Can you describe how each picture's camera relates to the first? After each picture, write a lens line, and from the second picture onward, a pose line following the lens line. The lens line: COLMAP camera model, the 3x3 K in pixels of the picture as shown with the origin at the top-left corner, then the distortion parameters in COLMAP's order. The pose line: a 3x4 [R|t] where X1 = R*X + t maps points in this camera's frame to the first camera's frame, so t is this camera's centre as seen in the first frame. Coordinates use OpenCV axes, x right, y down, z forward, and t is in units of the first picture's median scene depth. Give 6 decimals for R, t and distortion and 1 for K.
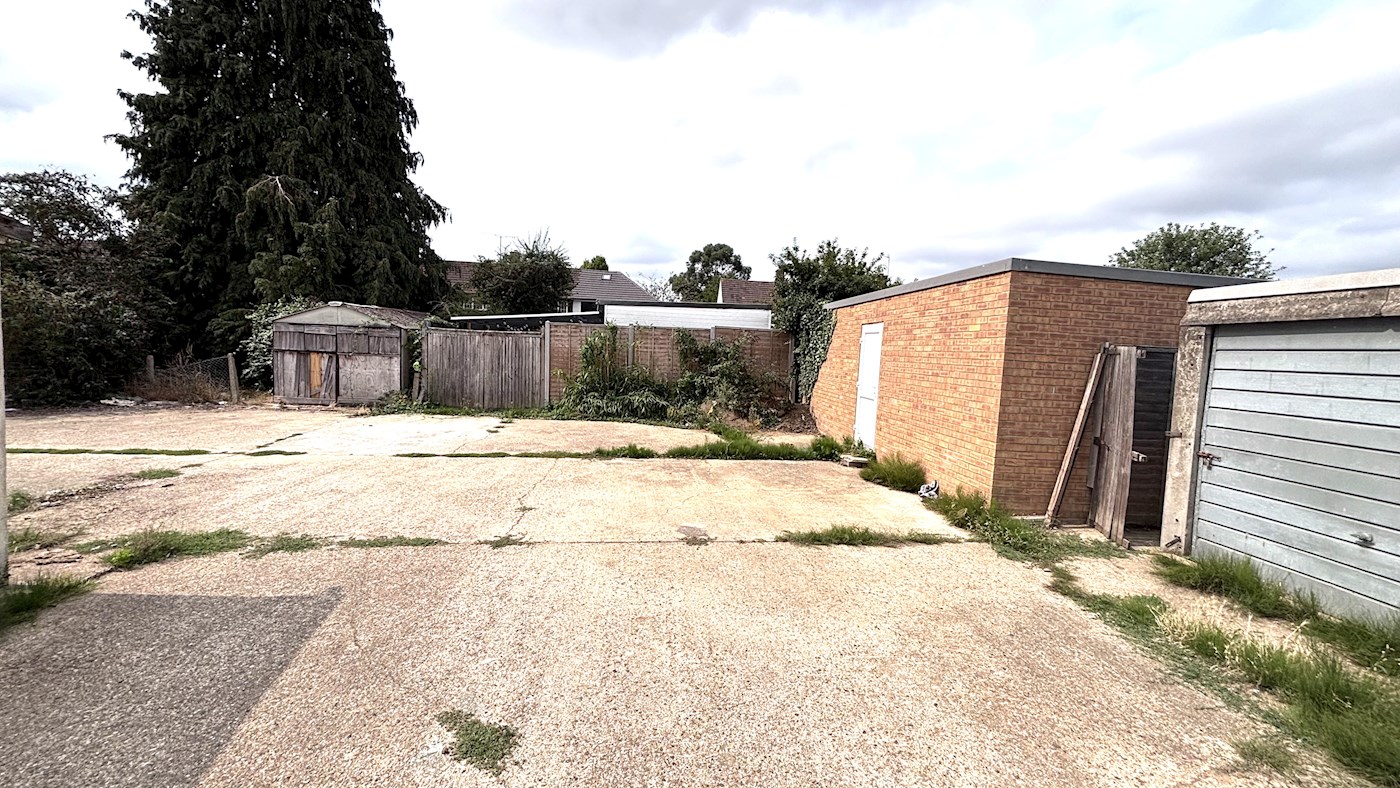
lens RADIAL K [[555.7, 0, 695.5], [0, 555.7, 390.9], [0, 0, 1]] dist [-0.000411, -0.000976]
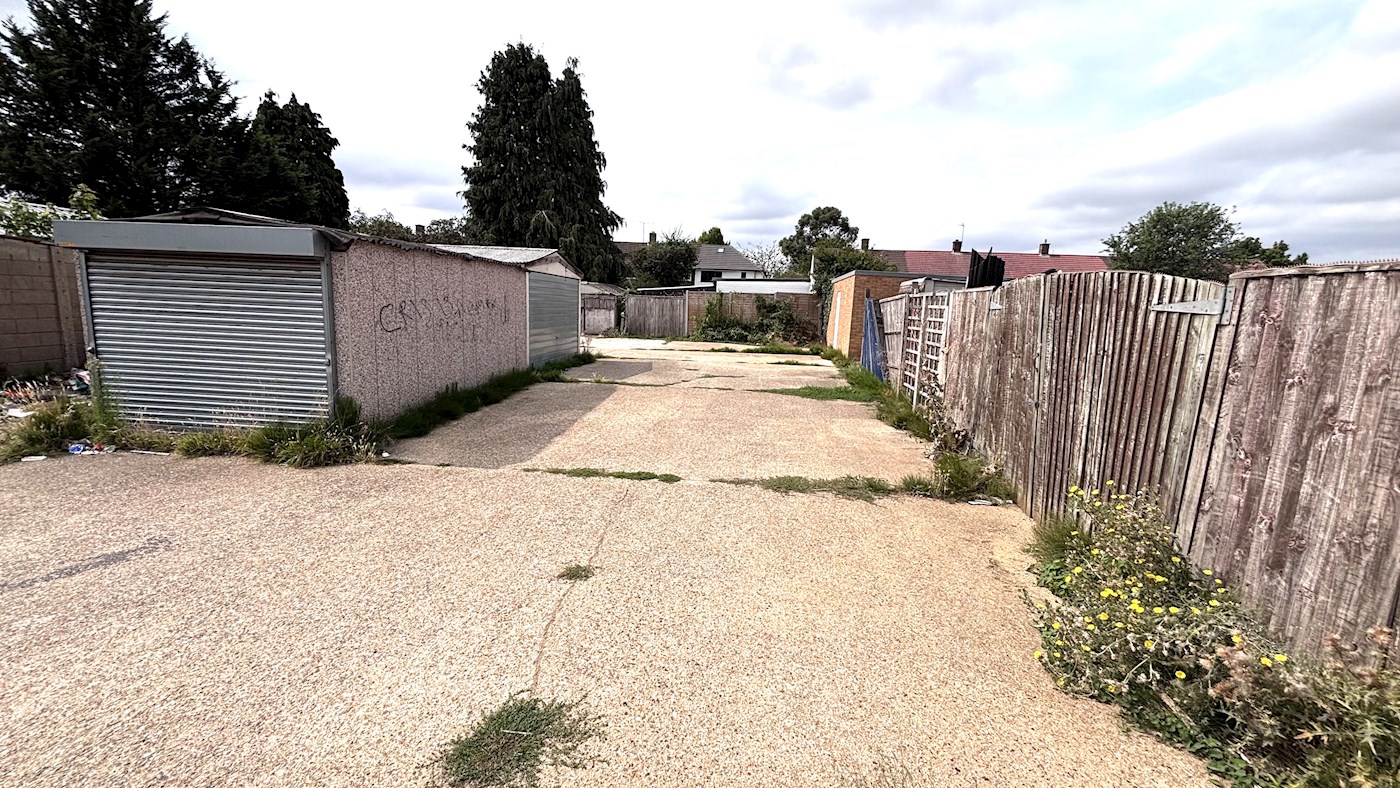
lens RADIAL K [[559.1, 0, 688.7], [0, 559.1, 397.1], [0, 0, 1]] dist [-0.000100, 0.000094]
pose [[0.976581, 0.030263, -0.213013, 0.160693], [-0.012598, 0.996403, 0.083803, 0.079378], [0.214783, -0.079156, 0.973449, -0.906669]]
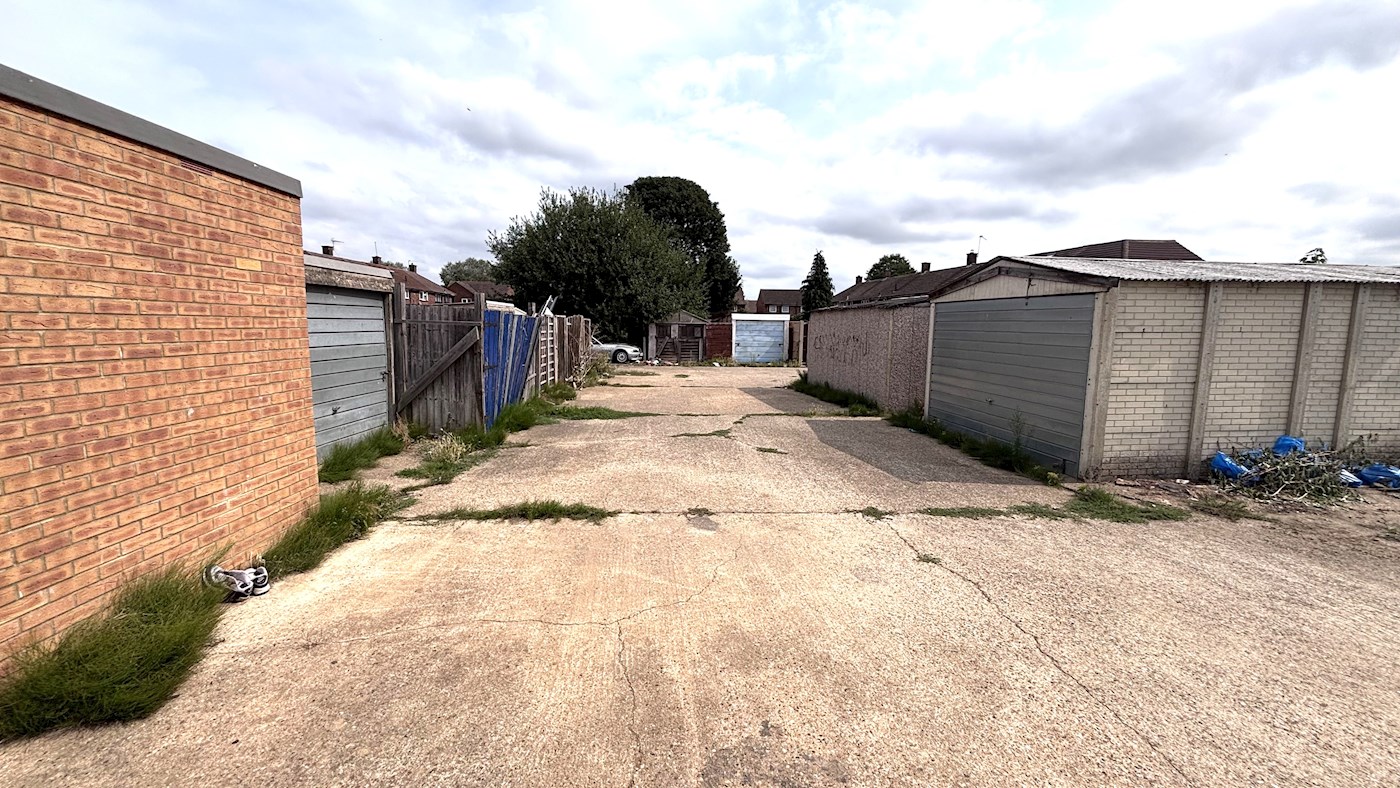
lens RADIAL K [[559.7, 0, 701.4], [0, 559.7, 391.0], [0, 0, 1]] dist [0.002532, 0.000471]
pose [[-0.998106, -0.060961, 0.008207, 0.000779], [-0.058297, 0.980060, 0.189960, -0.058780], [-0.019623, 0.189122, -0.981758, 0.767701]]
